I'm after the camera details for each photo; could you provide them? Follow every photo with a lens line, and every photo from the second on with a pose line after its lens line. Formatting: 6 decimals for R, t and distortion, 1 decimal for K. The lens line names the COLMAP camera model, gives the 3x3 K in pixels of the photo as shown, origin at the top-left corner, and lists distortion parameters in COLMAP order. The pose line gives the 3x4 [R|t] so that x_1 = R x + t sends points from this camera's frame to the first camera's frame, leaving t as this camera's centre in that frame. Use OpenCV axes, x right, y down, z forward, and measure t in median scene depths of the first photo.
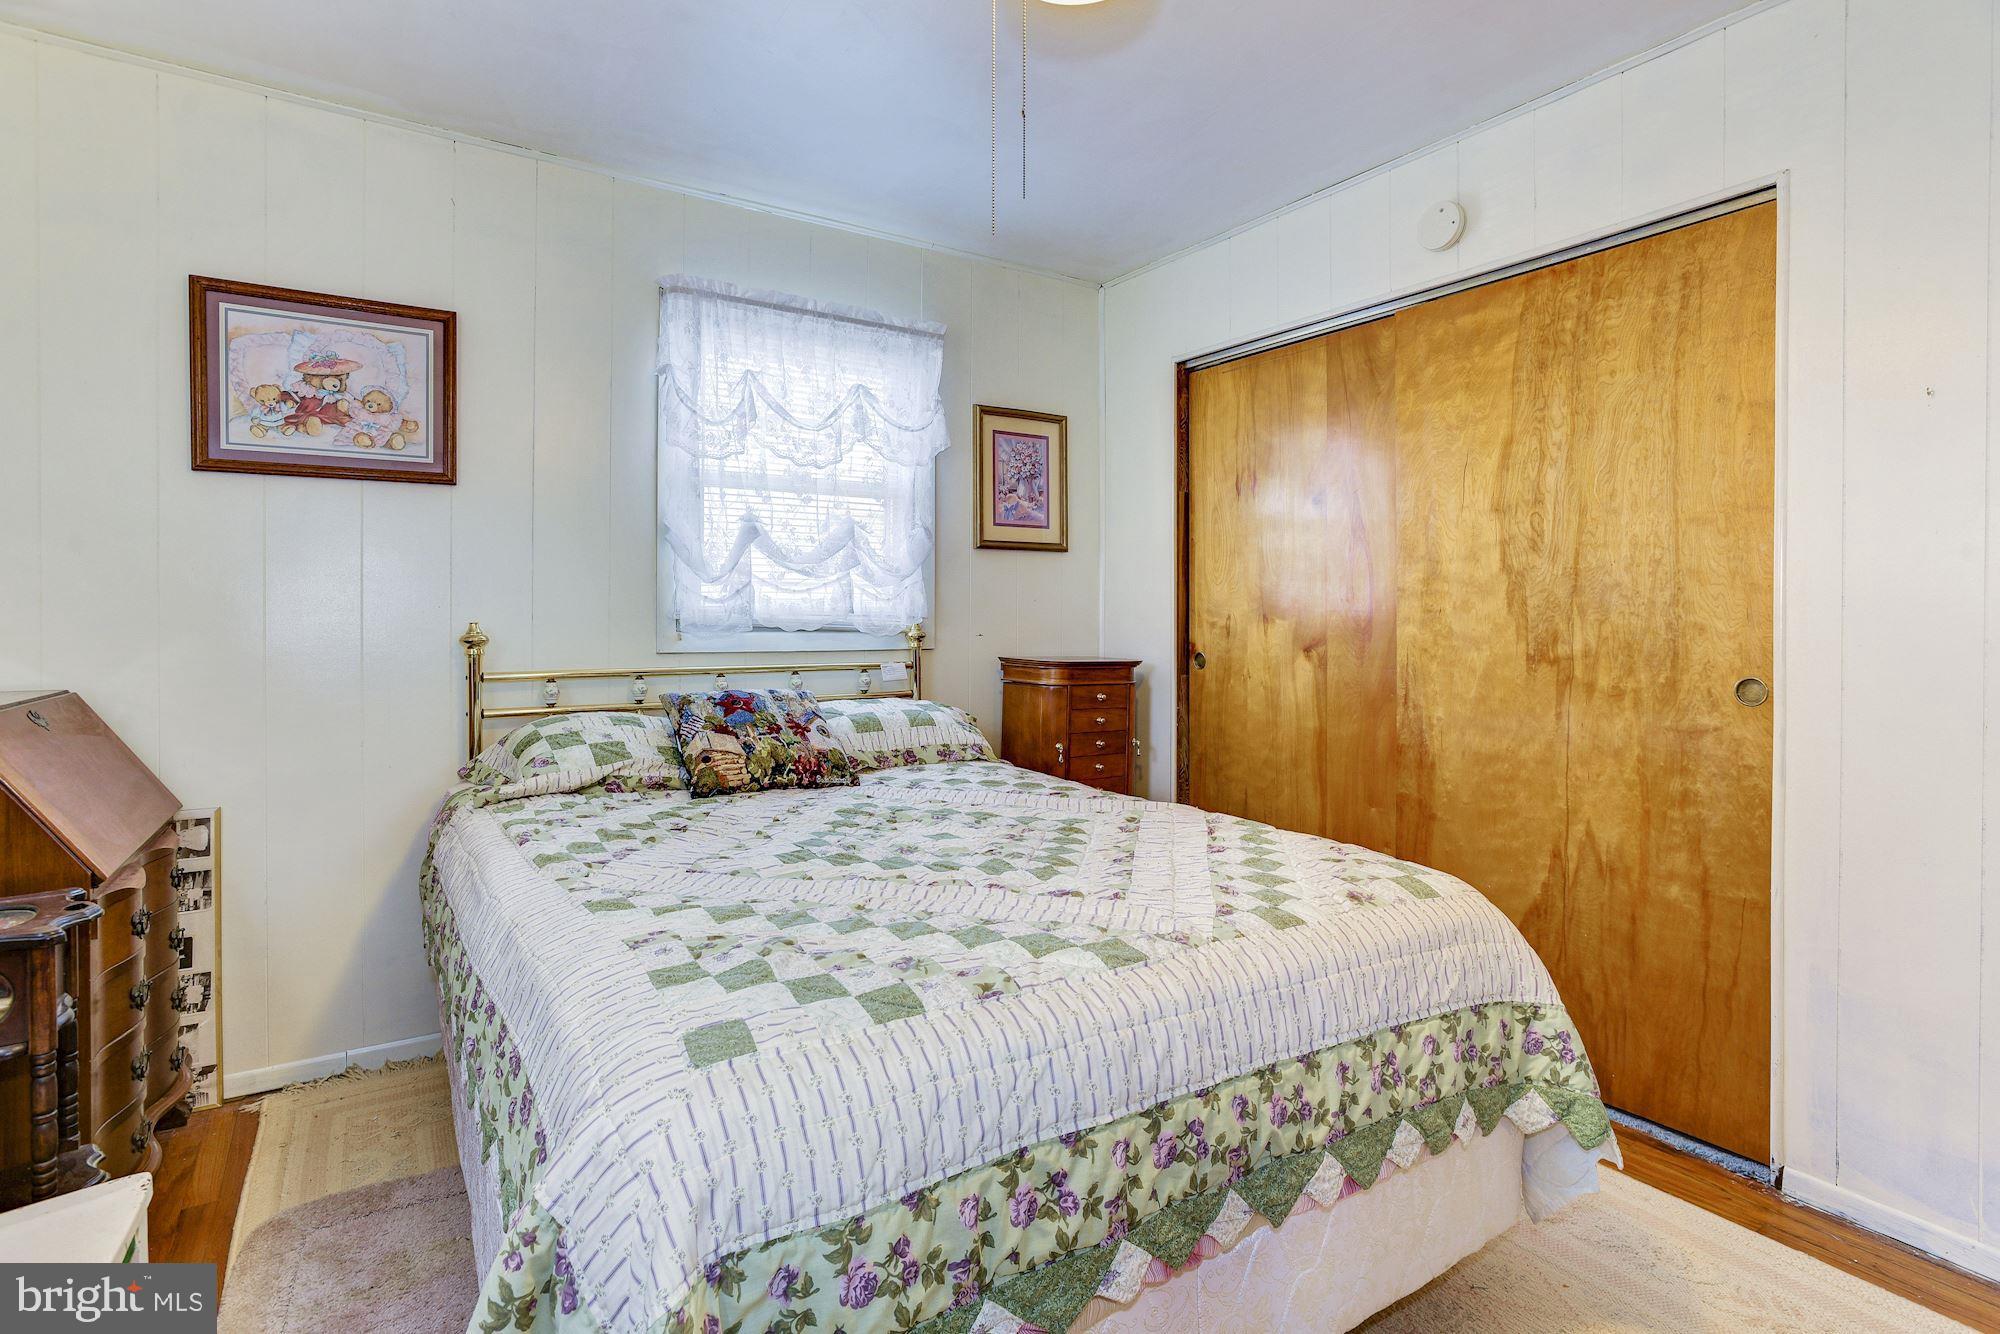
lens RADIAL K [[995.0, 0, 987.5], [0, 995.0, 644.5], [0, 0, 1]] dist [-0.054532, 0.031283]
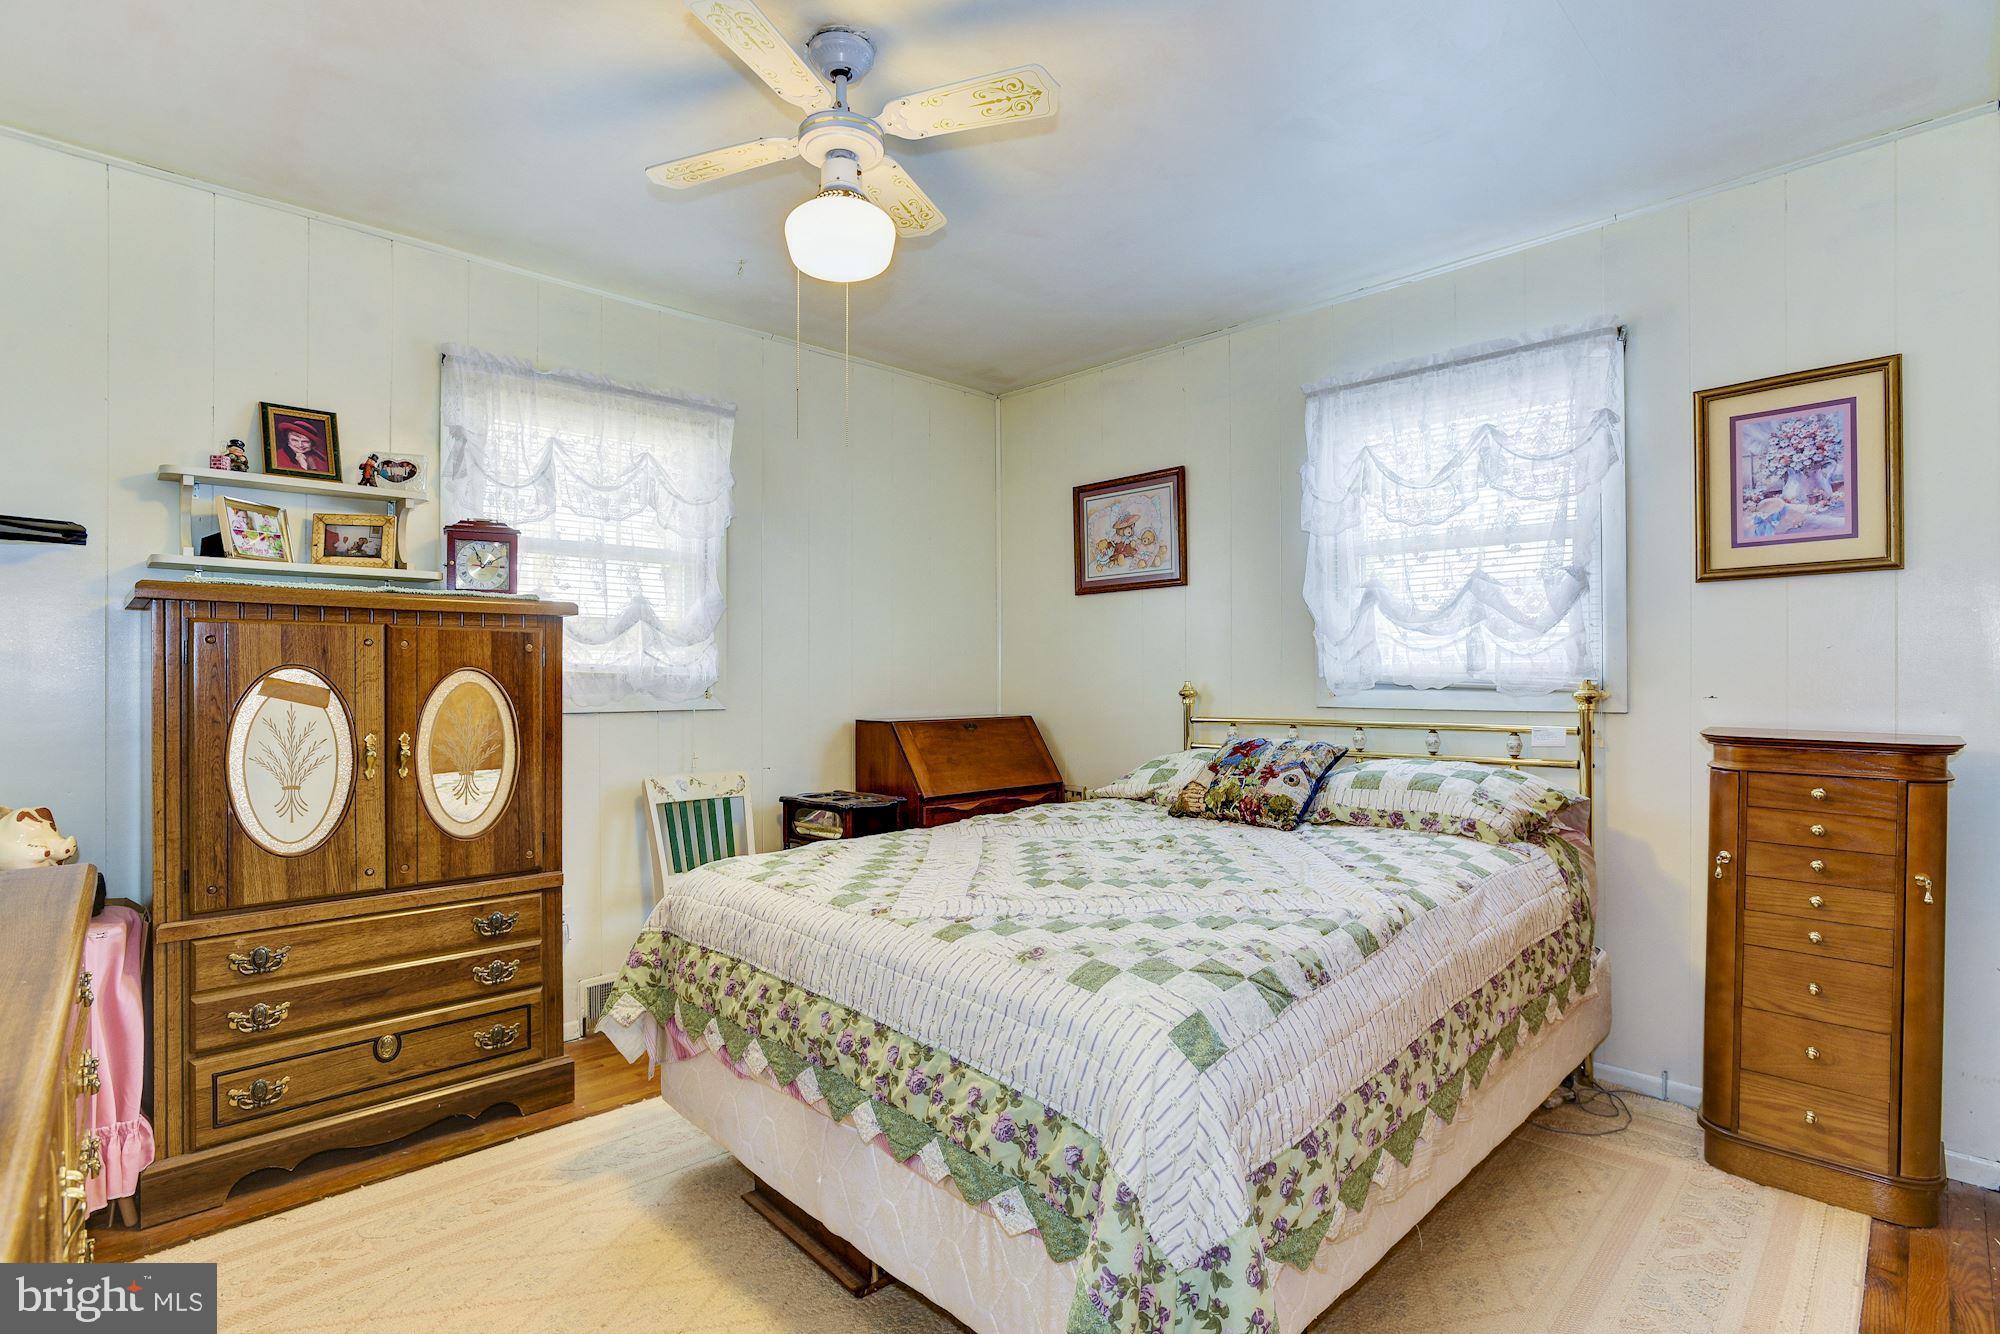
lens RADIAL K [[980.3, 0, 997.7], [0, 980.3, 664.4], [0, 0, 1]] dist [-0.049039, 0.028141]
pose [[0.192476, -0.017384, -0.981148, 0.743220], [-0.021269, 0.999534, -0.021882, -0.008381], [0.981071, 0.025080, 0.192017, 0.419836]]
